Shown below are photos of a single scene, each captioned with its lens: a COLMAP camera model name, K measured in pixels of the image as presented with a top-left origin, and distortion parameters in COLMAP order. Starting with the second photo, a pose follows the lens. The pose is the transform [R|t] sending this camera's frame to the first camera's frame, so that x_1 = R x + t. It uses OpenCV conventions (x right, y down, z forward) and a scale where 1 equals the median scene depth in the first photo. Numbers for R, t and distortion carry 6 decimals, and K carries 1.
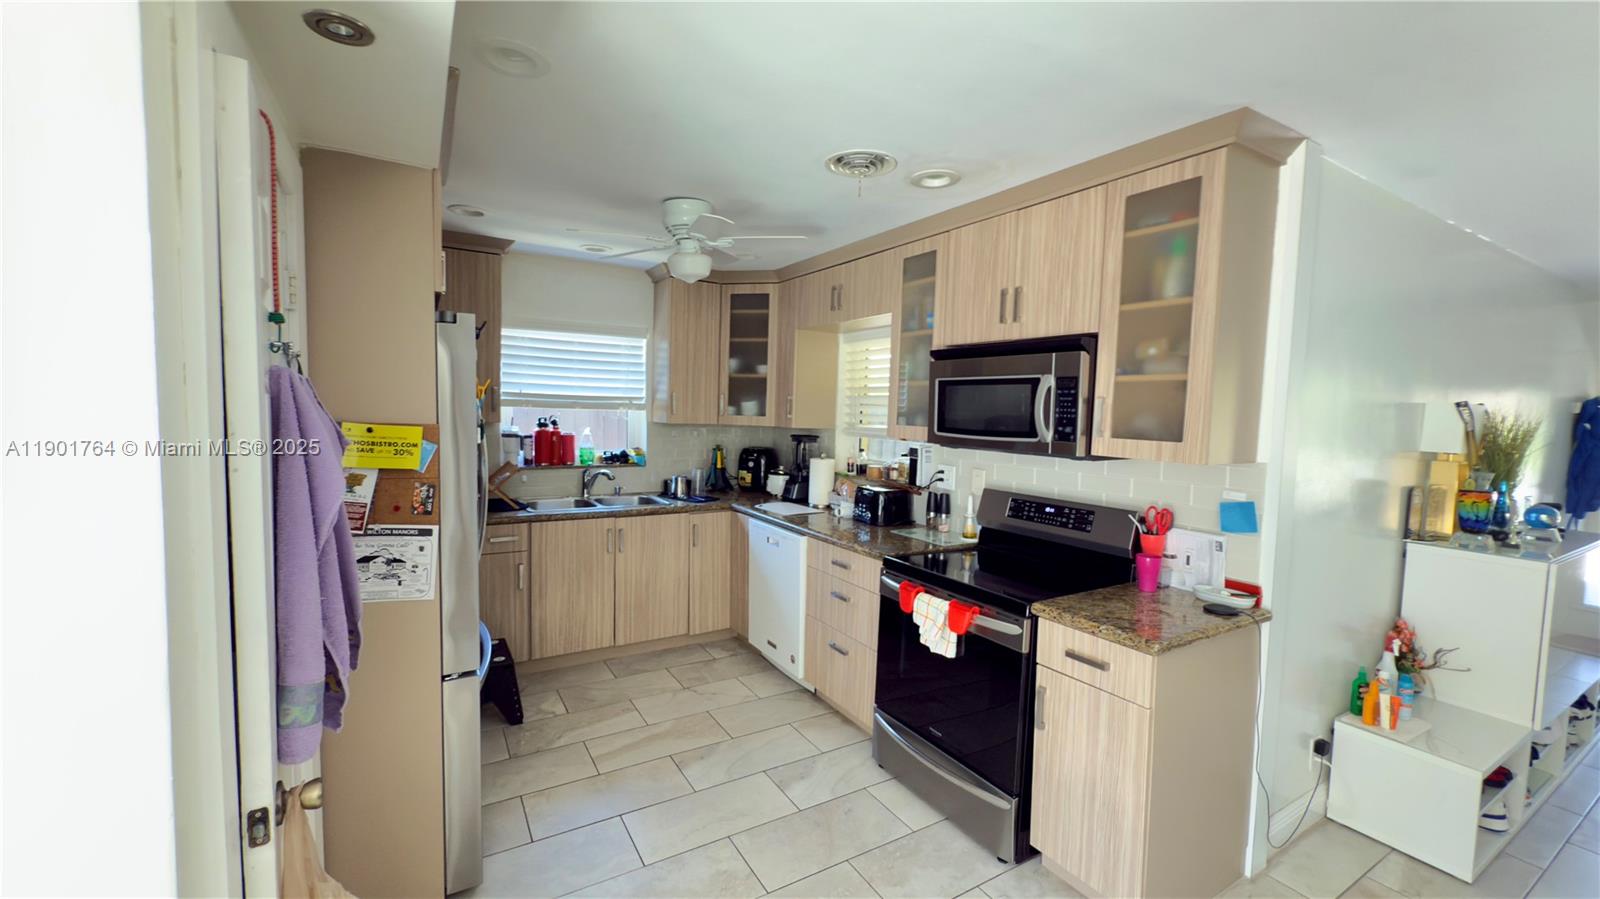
lens RADIAL K [[636.6, 0, 801.0], [0, 636.6, 457.3], [0, 0, 1]] dist [0.002302, 0.000308]
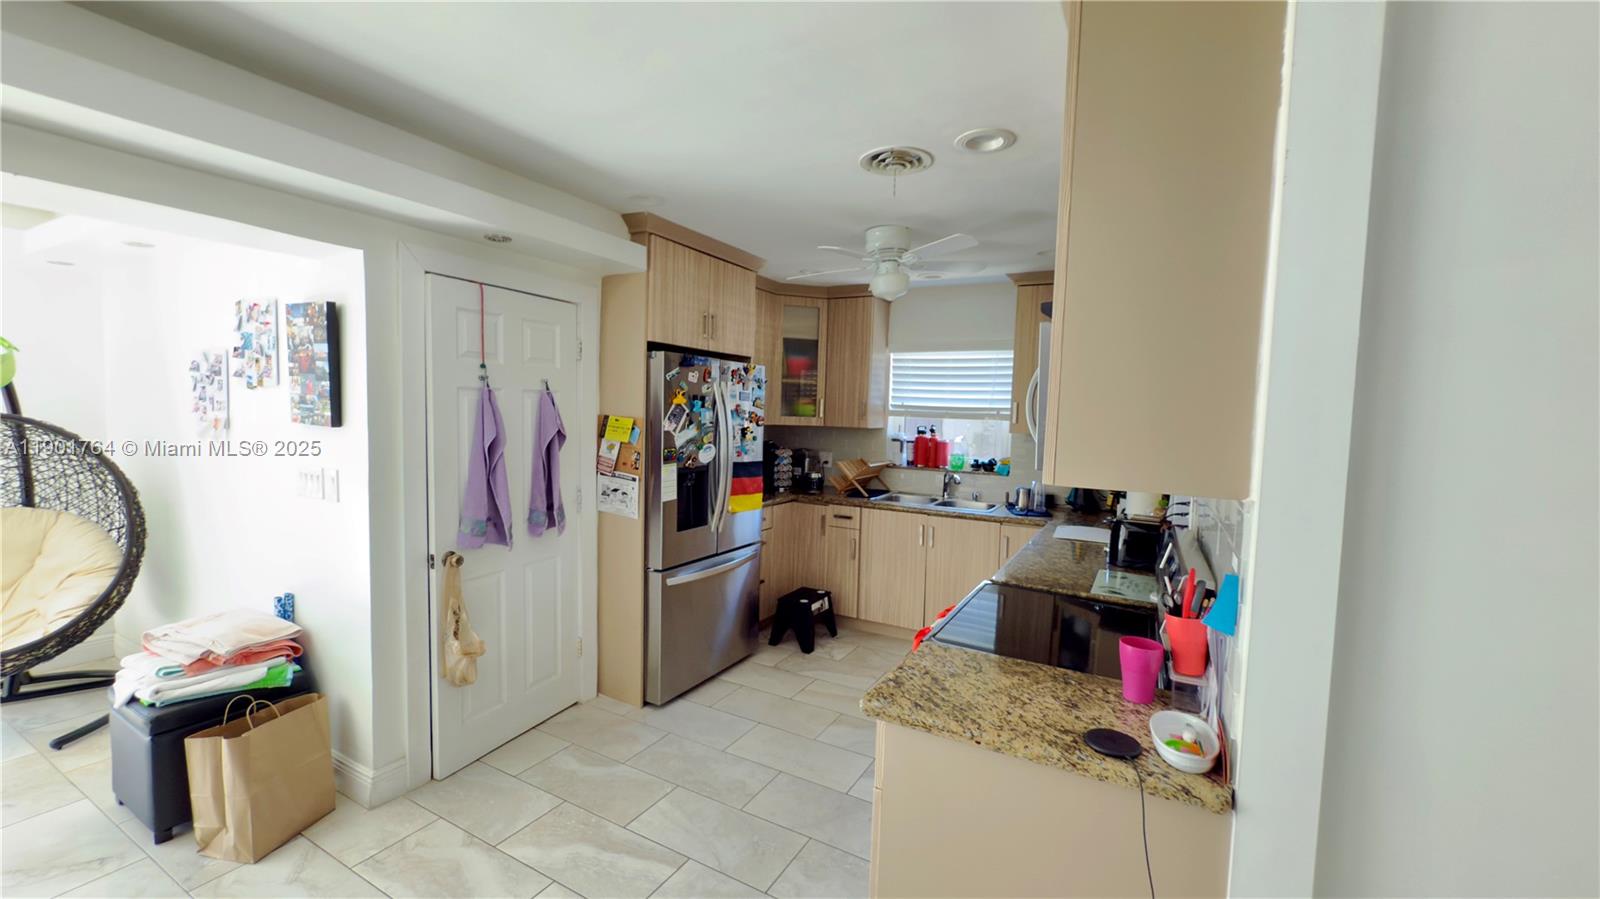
lens RADIAL K [[636.6, 0, 803.7], [0, 636.6, 455.4], [0, 0, 1]] dist [0.002302, 0.000308]
pose [[0.502226, 0.049718, -0.863306, 0.665208], [-0.082698, 0.996531, 0.009281, -0.001440], [0.860773, 0.066733, 0.504596, 0.298735]]
